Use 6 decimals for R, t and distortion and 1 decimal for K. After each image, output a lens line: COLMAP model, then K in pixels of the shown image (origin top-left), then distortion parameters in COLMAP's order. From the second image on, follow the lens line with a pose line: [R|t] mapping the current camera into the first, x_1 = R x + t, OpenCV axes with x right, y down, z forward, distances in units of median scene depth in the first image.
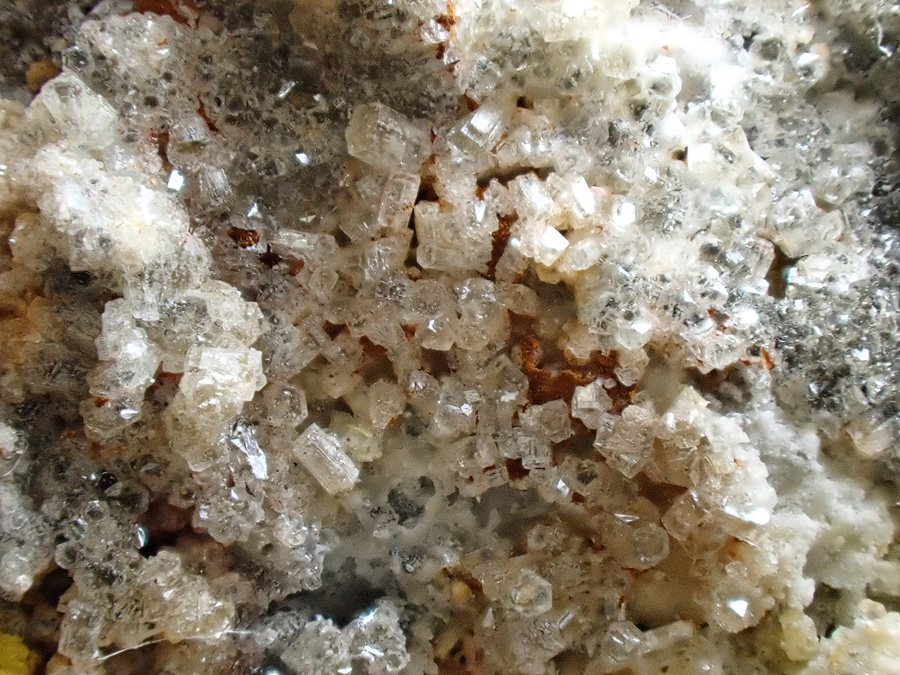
lens RADIAL K [[2631.0, 0, 449.5], [0, 2631.0, 337.9], [0, 0, 1]] dist [-0.020336, 0.000000]
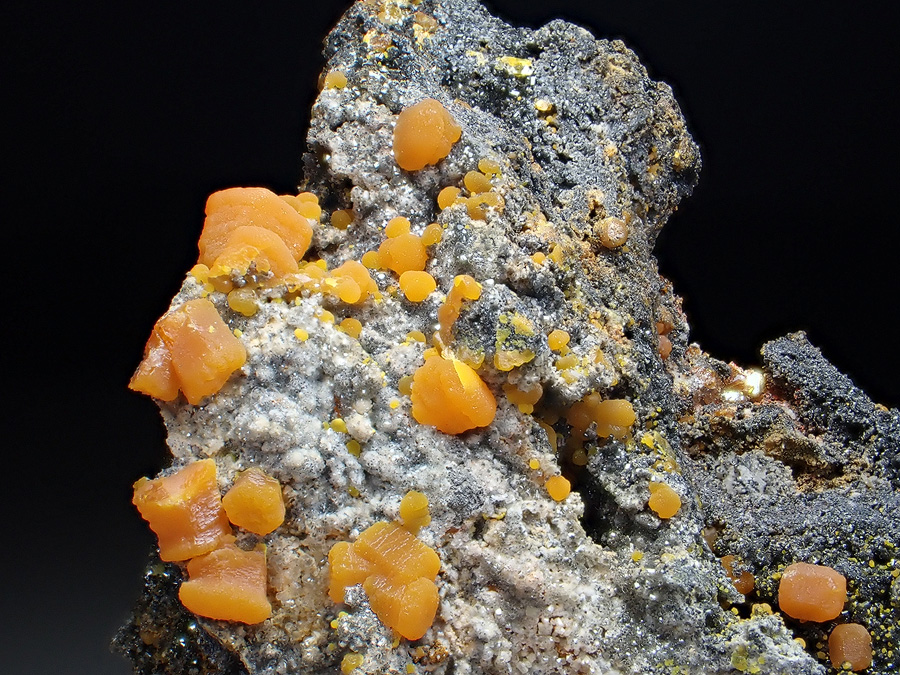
lens RADIAL K [[1613.8, 0, 446.3], [0, 1613.8, 340.6], [0, 0, 1]] dist [0.007800, 0.000000]
pose [[0.998988, -0.001958, -0.044943, -0.052484], [0.002537, 0.999915, 0.012827, -0.698984], [0.044914, -0.012928, 0.998907, -2.450741]]
